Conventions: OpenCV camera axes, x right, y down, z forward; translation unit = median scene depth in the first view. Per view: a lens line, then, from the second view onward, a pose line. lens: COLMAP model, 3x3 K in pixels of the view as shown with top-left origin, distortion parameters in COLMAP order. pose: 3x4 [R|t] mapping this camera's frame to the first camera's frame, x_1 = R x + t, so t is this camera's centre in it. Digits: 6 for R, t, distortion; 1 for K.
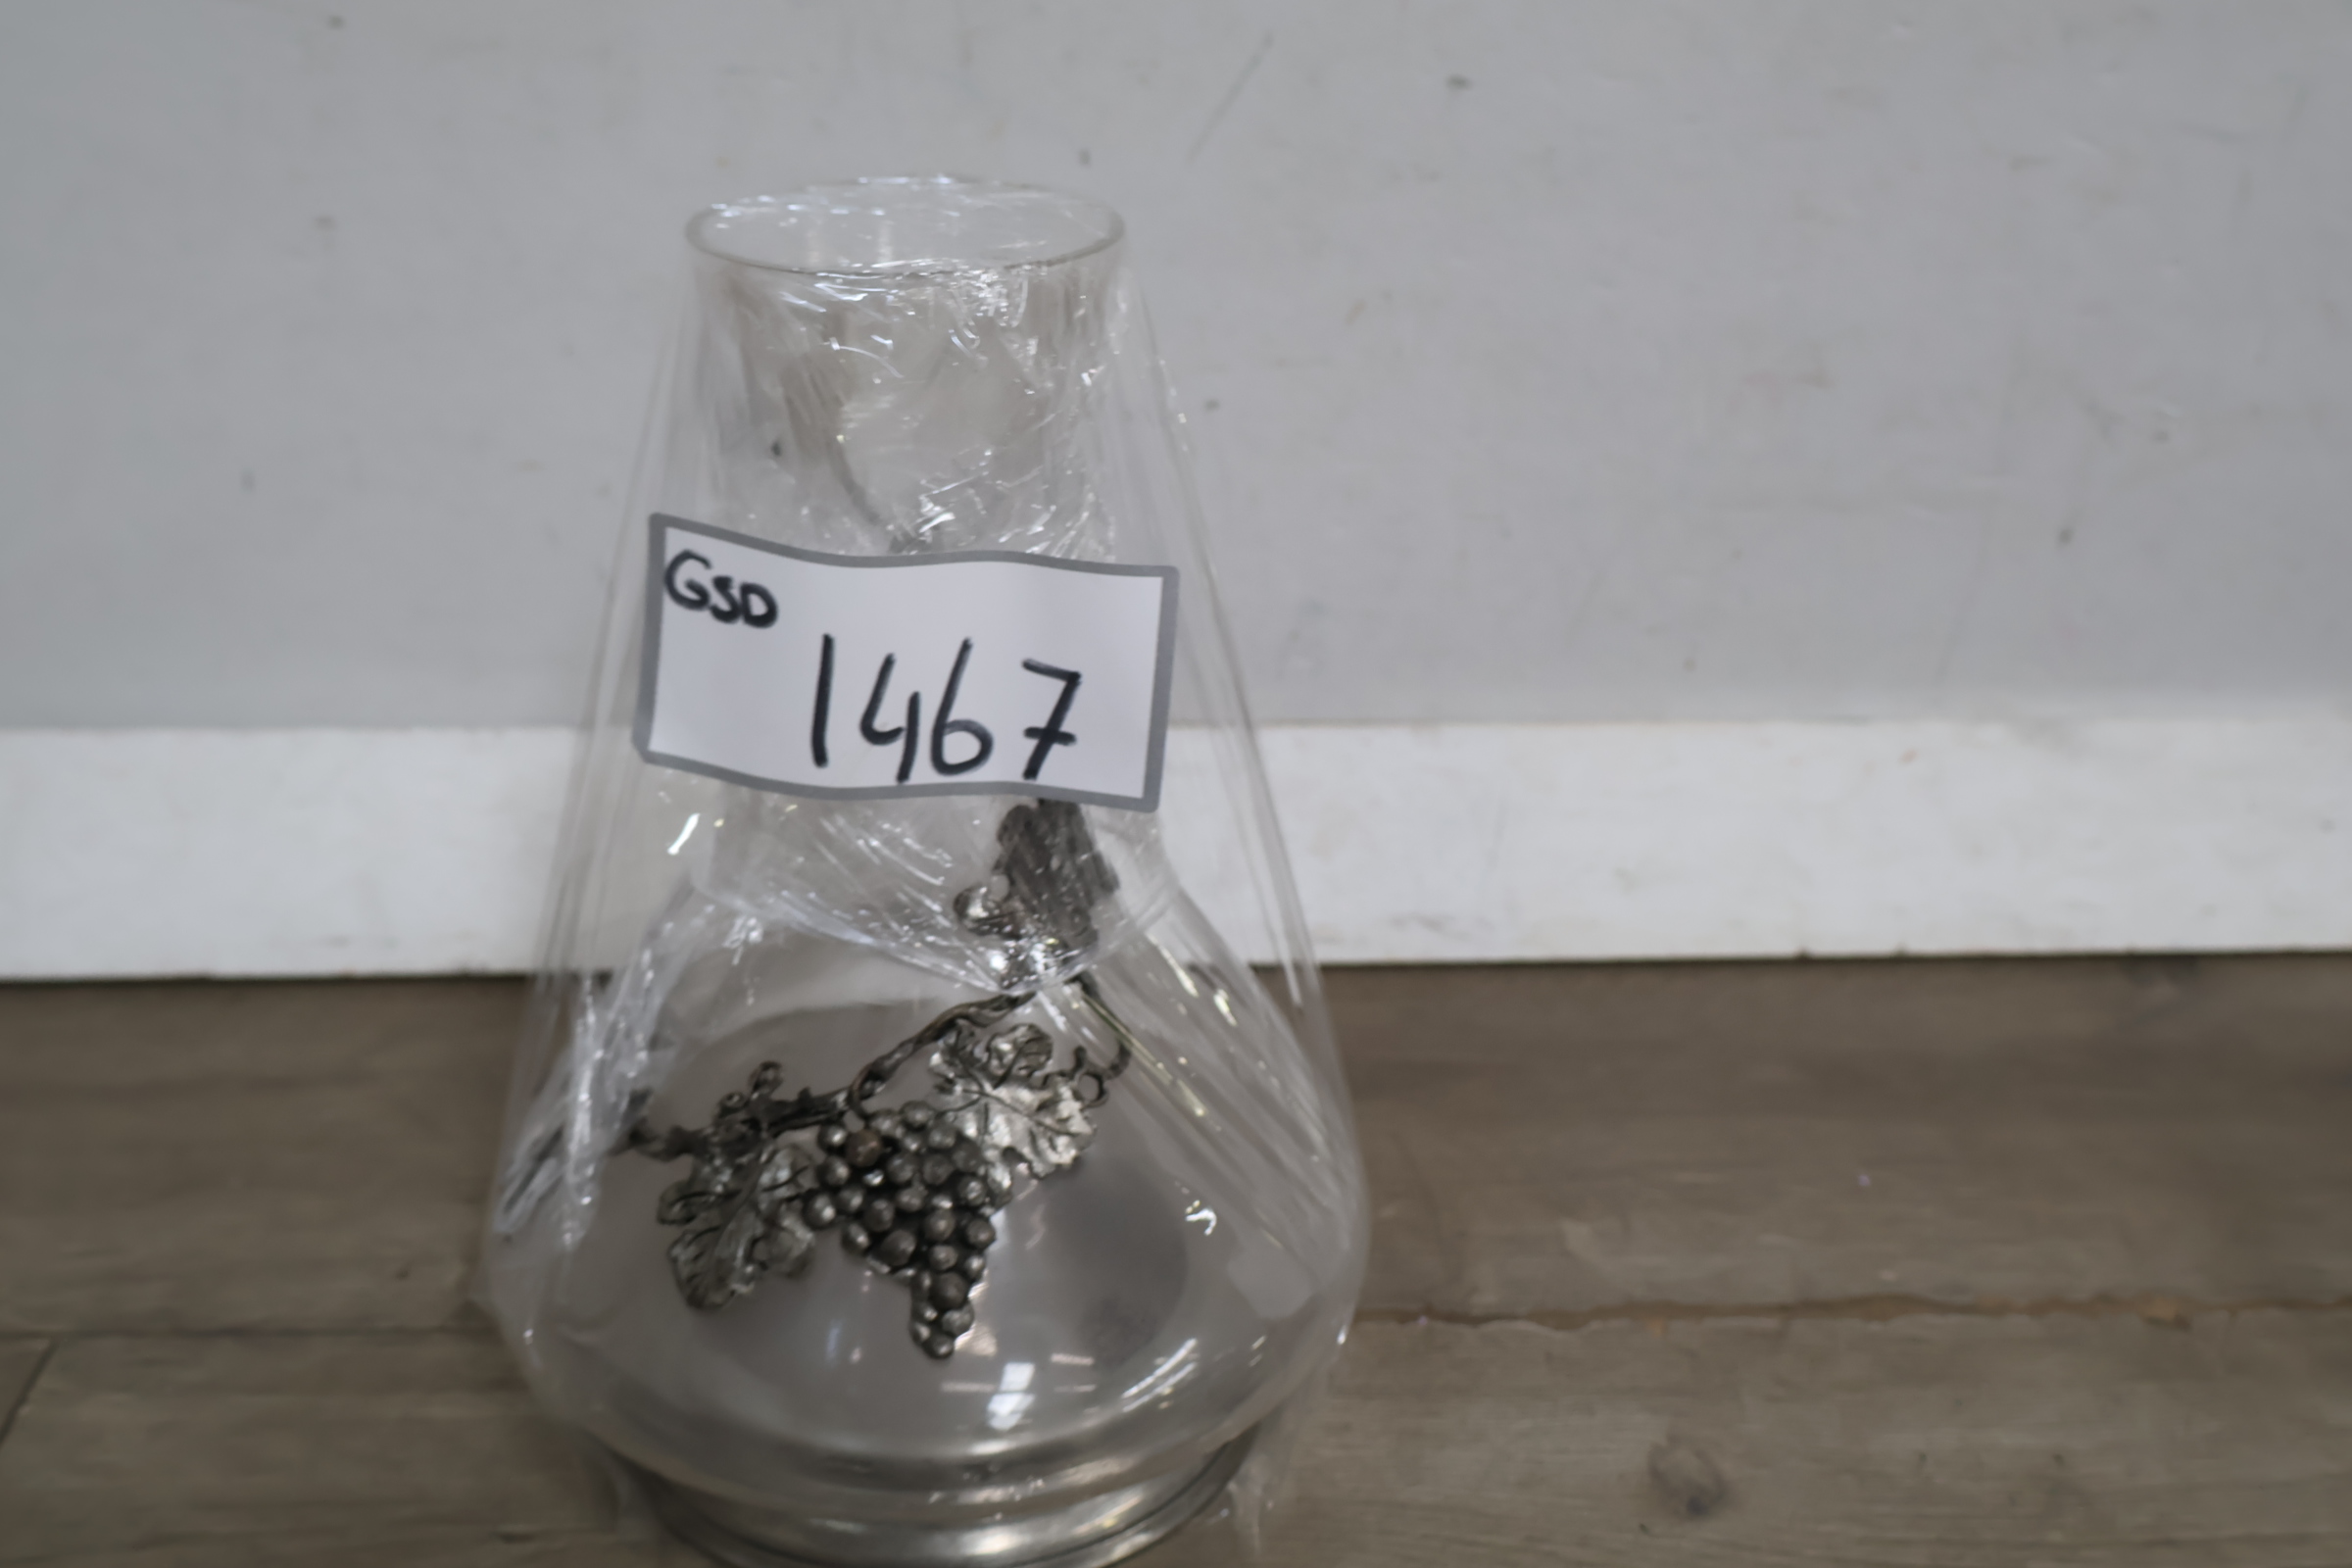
lens RADIAL K [[2532.1, 0, 1176.0], [0, 2532.1, 784.0], [0, 0, 1]] dist [0.017314, -0.016877]
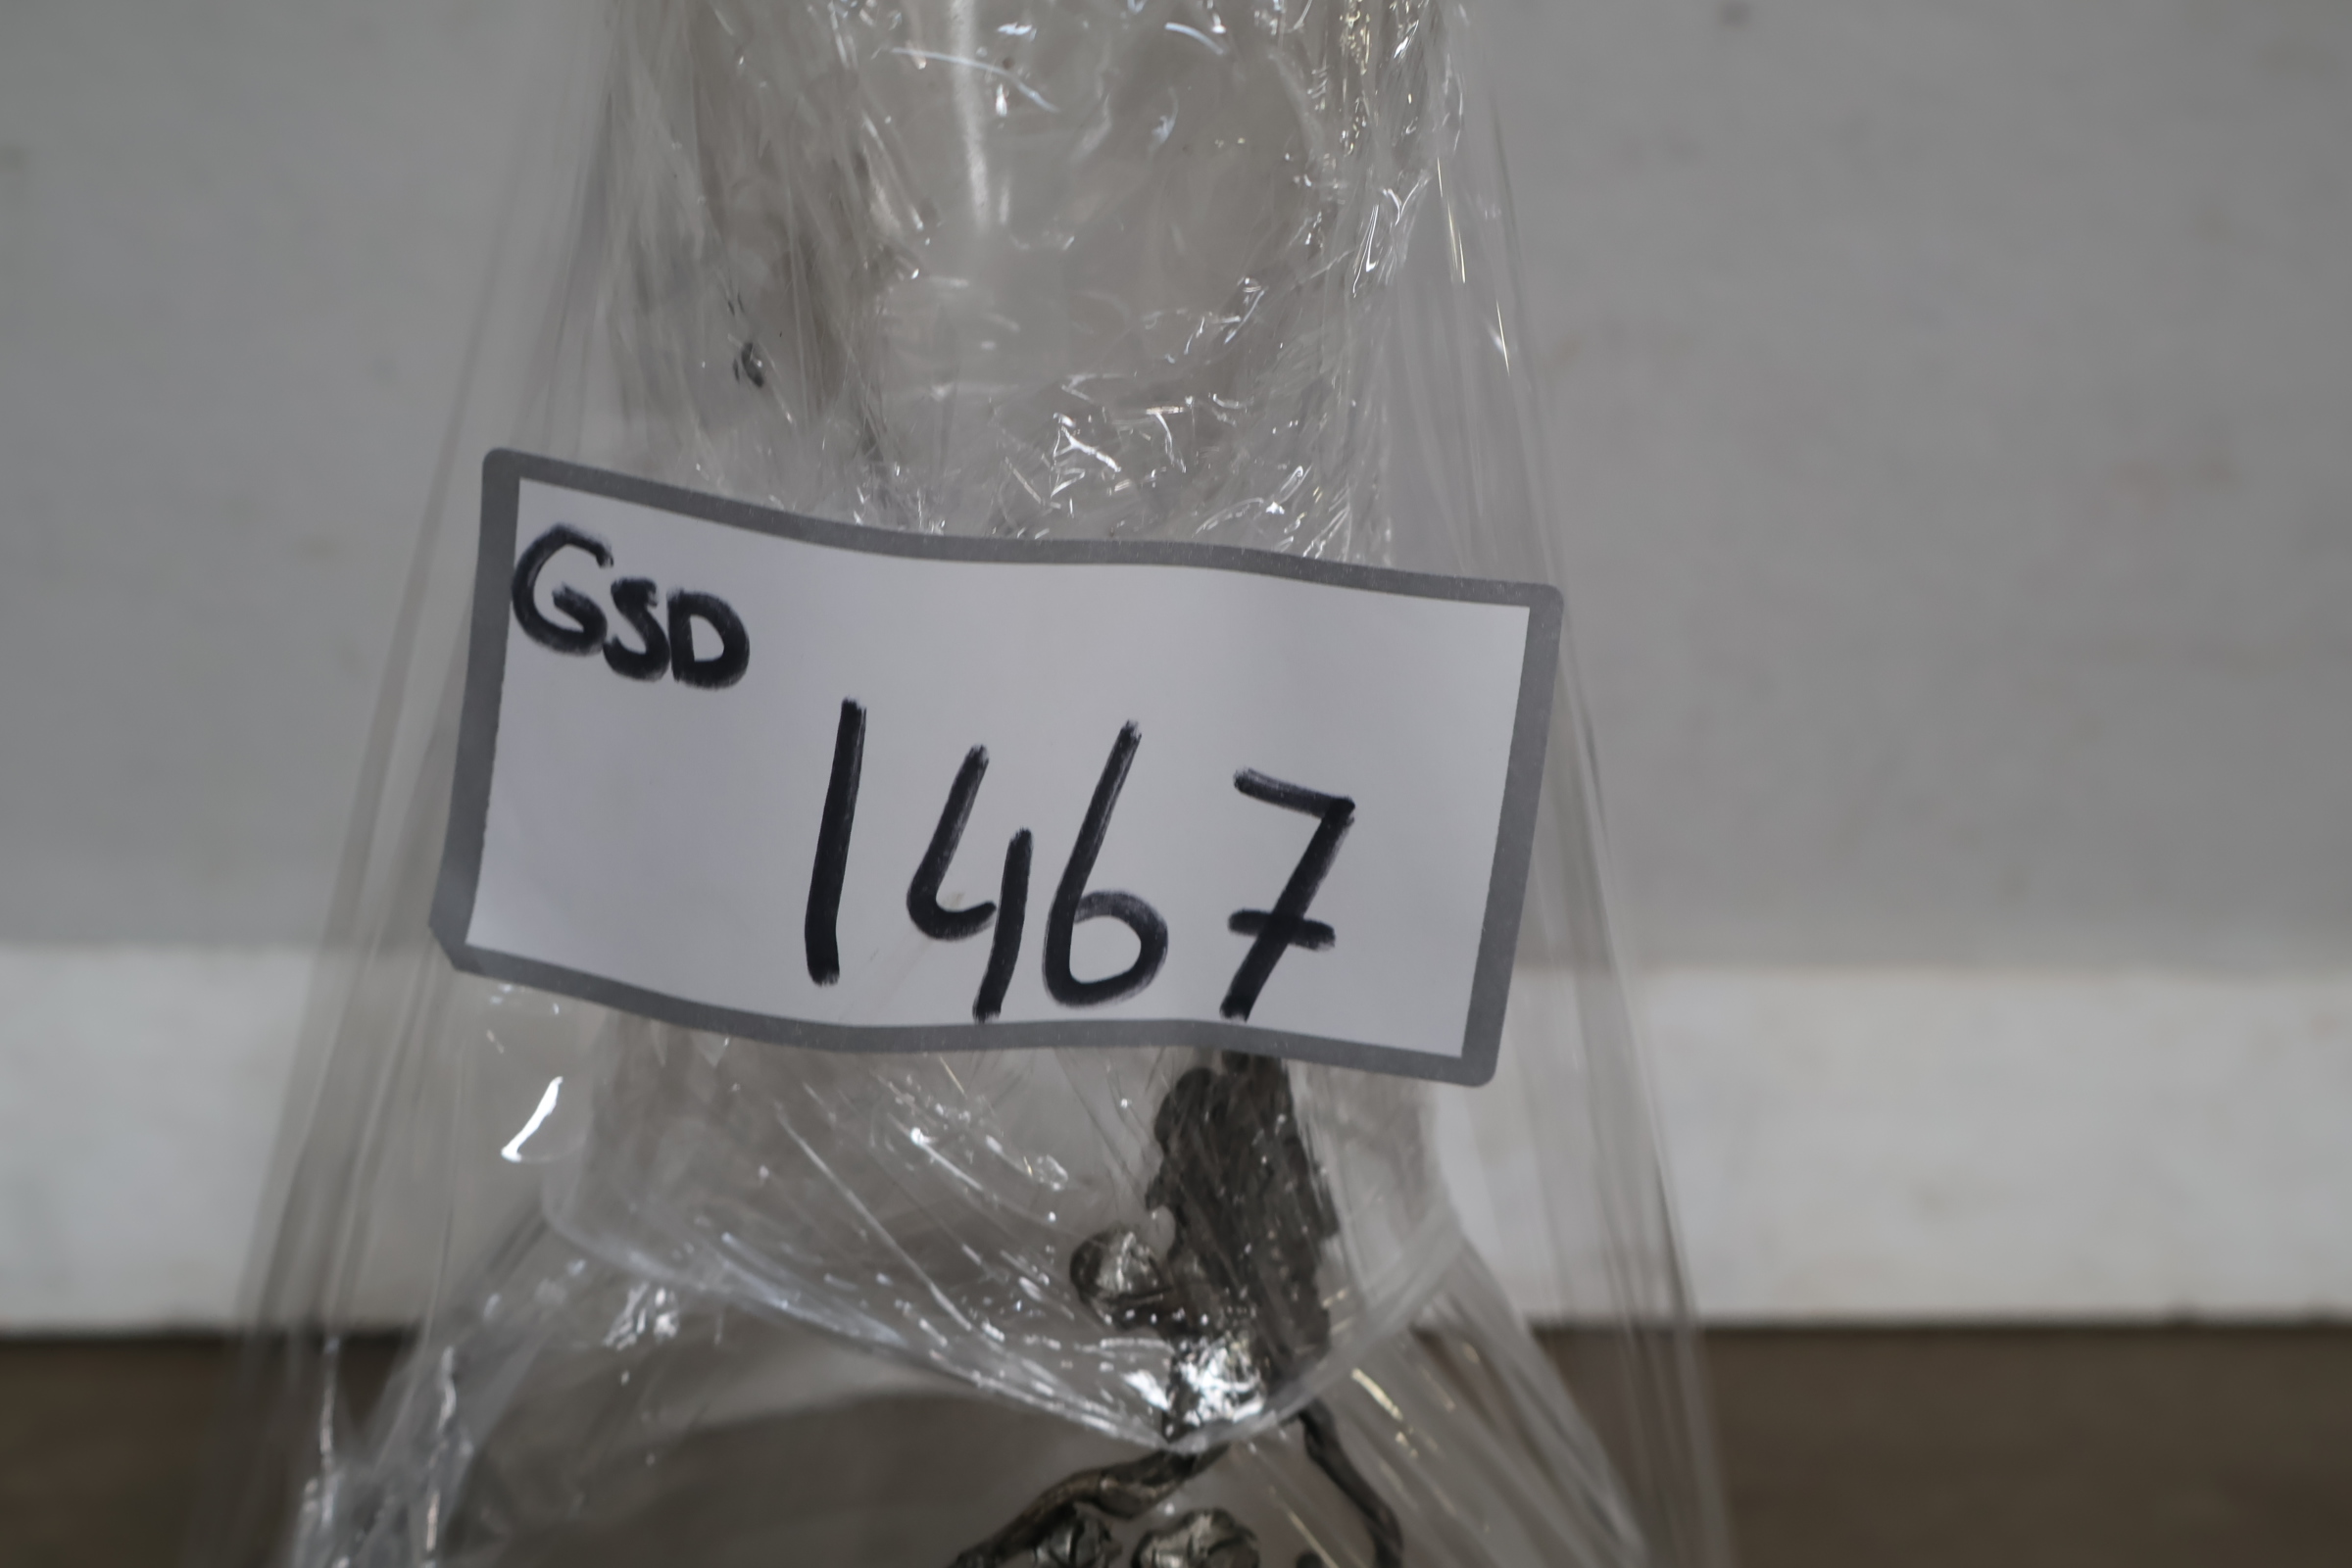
lens RADIAL K [[2574.1, 0, 1179.3], [0, 2574.1, 796.7], [0, 0, 1]] dist [0.014634, 0.002547]
pose [[0.998558, 0.019265, 0.050106, -0.094741], [-0.013836, 0.994214, -0.106525, 0.009262], [-0.051868, 0.105678, 0.993047, 0.489755]]
